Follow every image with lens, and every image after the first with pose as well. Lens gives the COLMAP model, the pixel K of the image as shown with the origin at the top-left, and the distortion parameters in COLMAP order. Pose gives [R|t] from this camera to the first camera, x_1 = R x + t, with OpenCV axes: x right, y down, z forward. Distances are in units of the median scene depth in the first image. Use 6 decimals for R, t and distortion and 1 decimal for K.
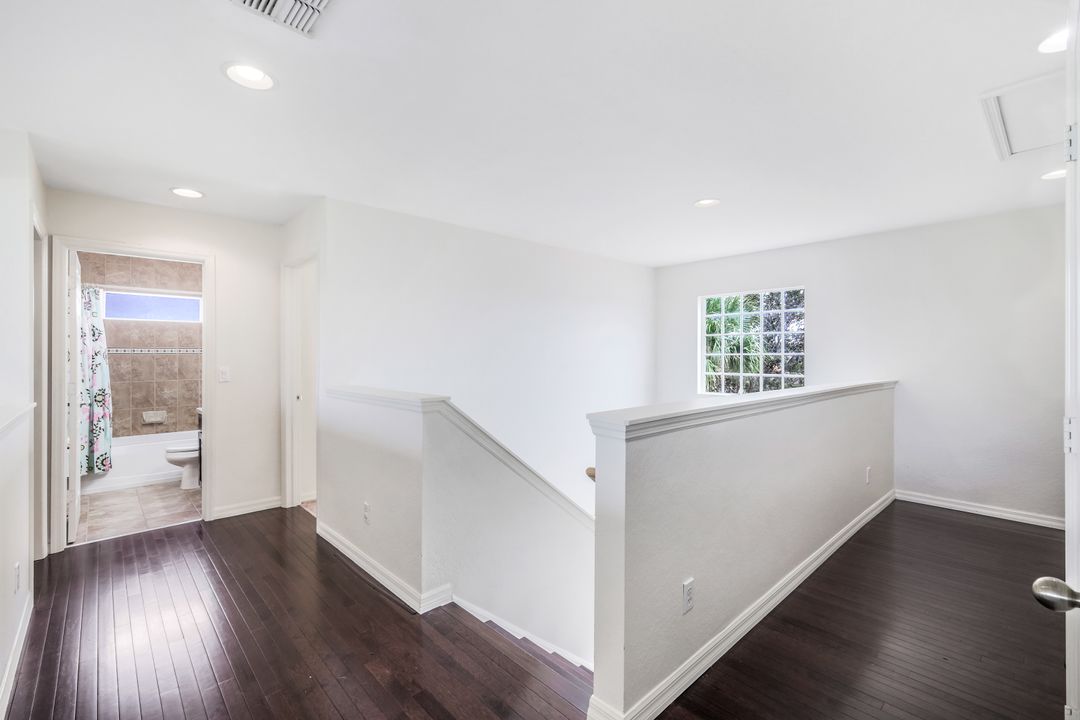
lens RADIAL K [[481.5, 0, 540.7], [0, 481.5, 355.8], [0, 0, 1]] dist [-0.000447, 0.000322]
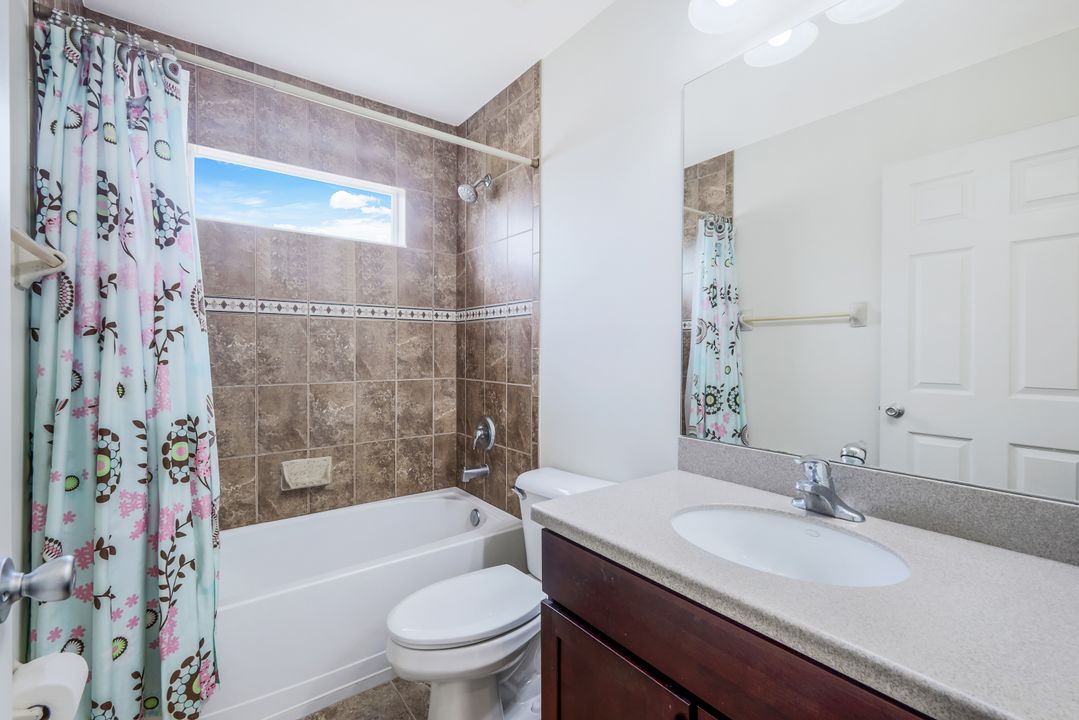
lens RADIAL K [[481.0, 0, 535.8], [0, 481.0, 357.2], [0, 0, 1]] dist [-0.000447, 0.000322]
pose [[0.993089, 0.008246, -0.117070, -0.588150], [-0.006748, 0.999890, 0.013183, 0.024495], [0.117166, -0.012302, 0.993036, 0.647689]]
